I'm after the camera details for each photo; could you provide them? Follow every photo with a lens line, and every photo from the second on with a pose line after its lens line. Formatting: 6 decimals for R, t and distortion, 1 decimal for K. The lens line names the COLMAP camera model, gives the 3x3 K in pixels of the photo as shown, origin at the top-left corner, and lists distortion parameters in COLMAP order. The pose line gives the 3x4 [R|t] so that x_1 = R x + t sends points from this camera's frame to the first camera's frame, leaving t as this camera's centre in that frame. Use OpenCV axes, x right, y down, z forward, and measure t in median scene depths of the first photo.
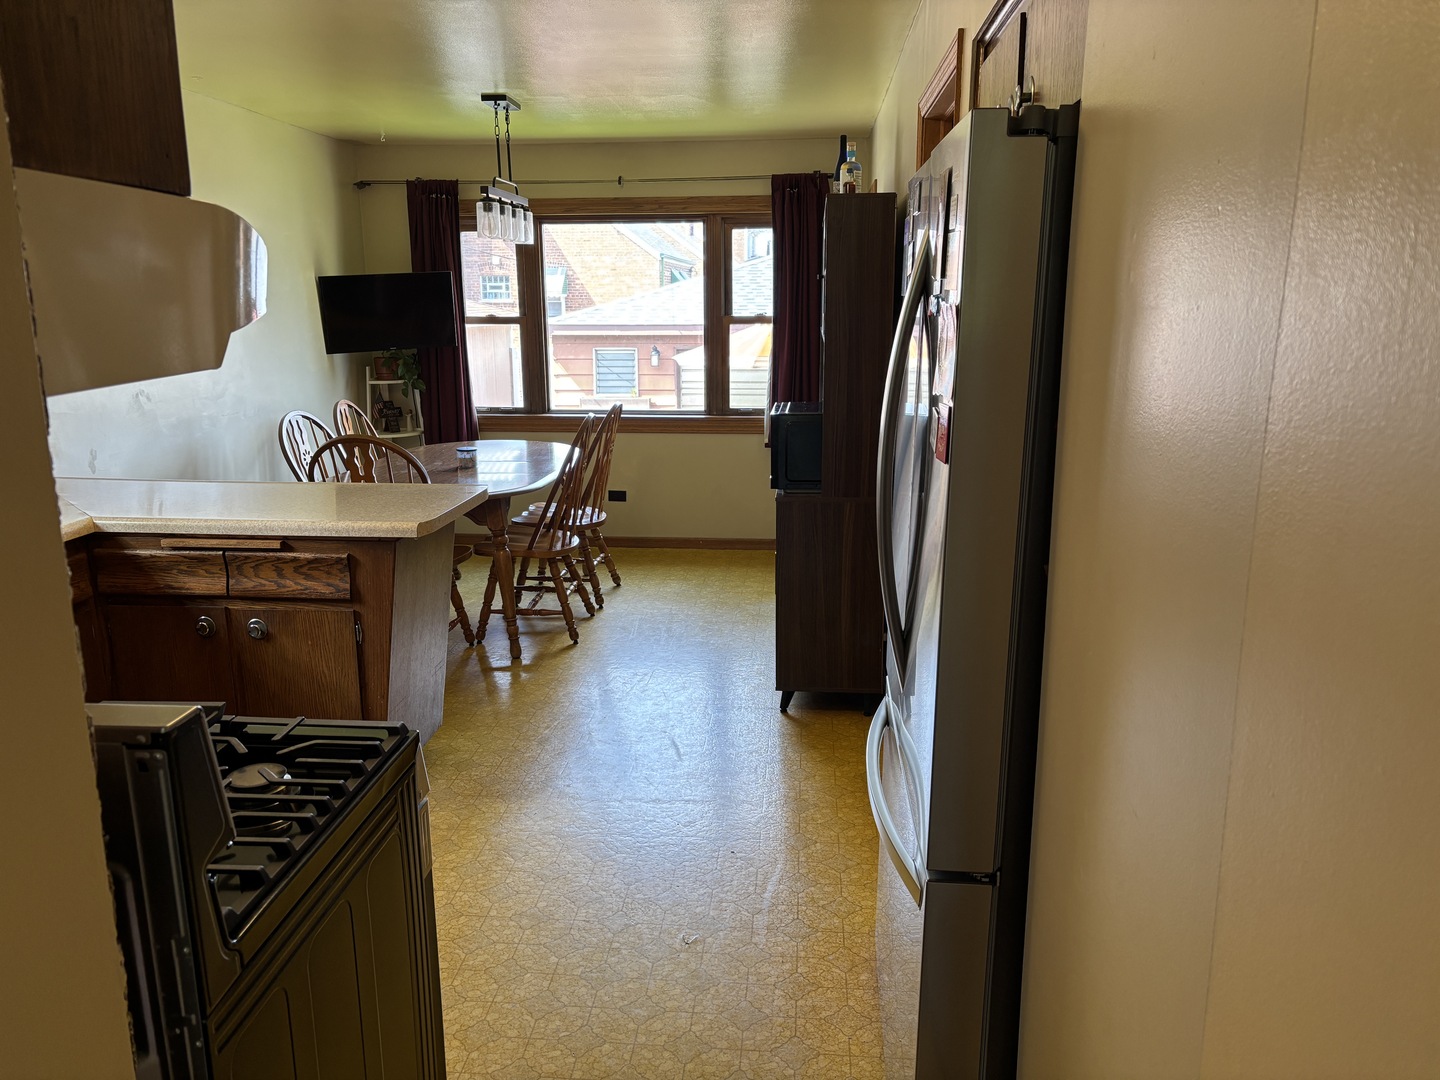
lens RADIAL K [[1086.6, 0, 718.4], [0, 1086.6, 545.2], [0, 0, 1]] dist [0.001994, -0.002495]
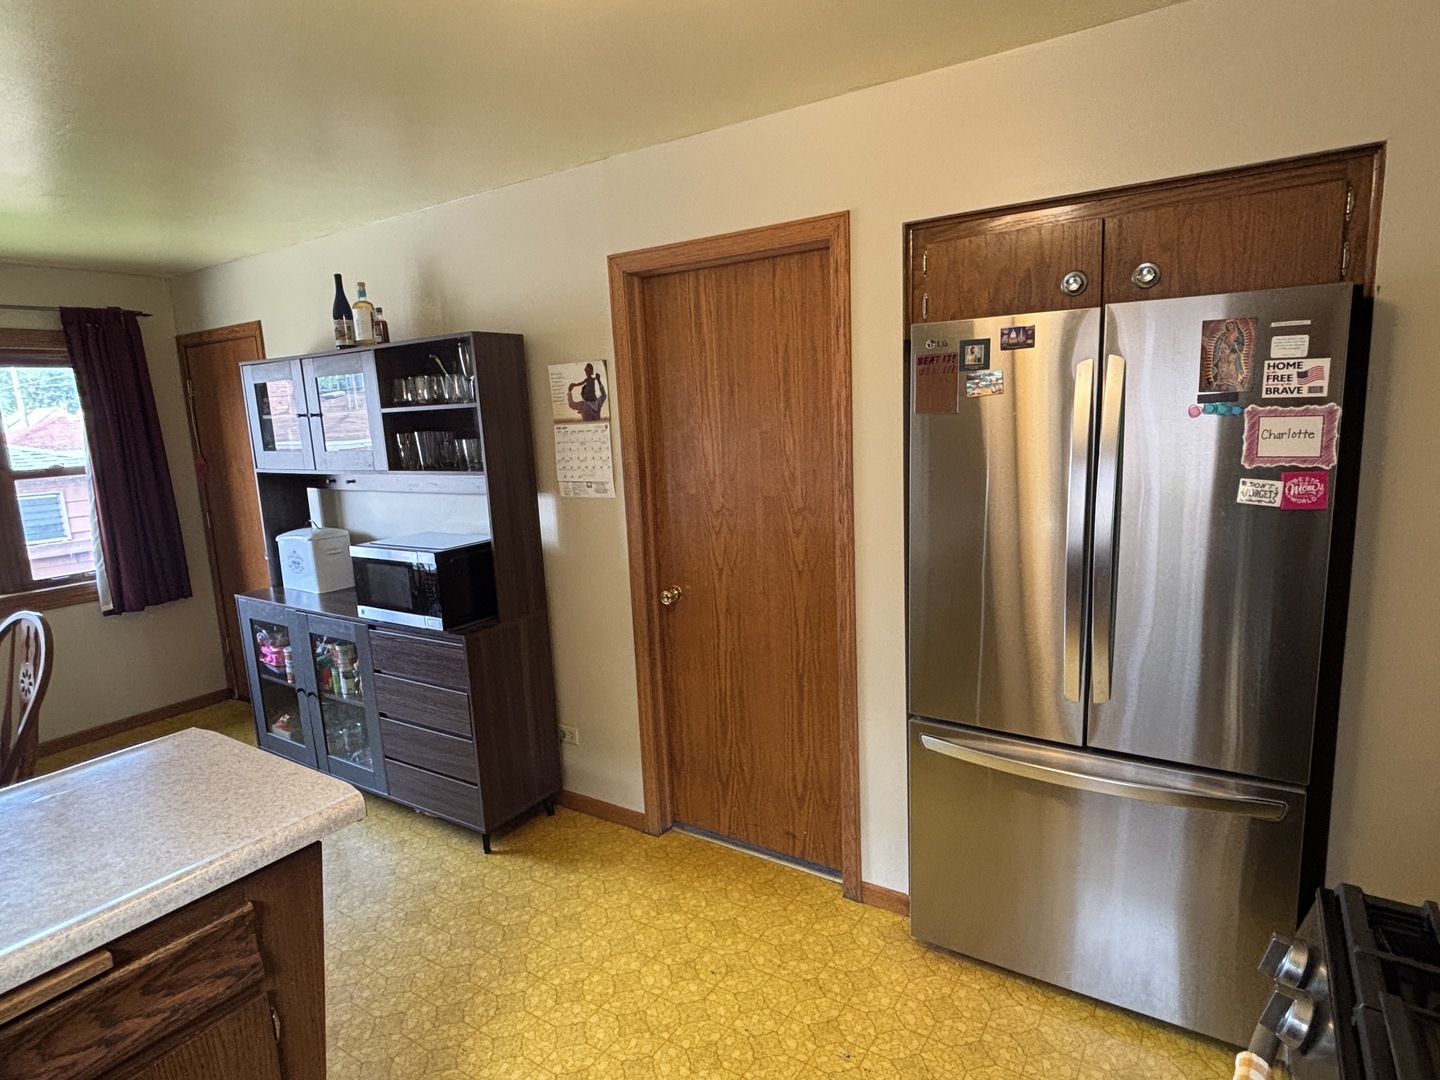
lens RADIAL K [[787.7, 0, 719.0], [0, 787.7, 540.4], [0, 0, 1]] dist [-0.003069, 0.000016]
pose [[0.479288, -0.161381, 0.862693, -0.542019], [0.236329, 0.970374, 0.050226, -0.136065], [-0.845240, 0.179806, 0.503228, 0.549958]]
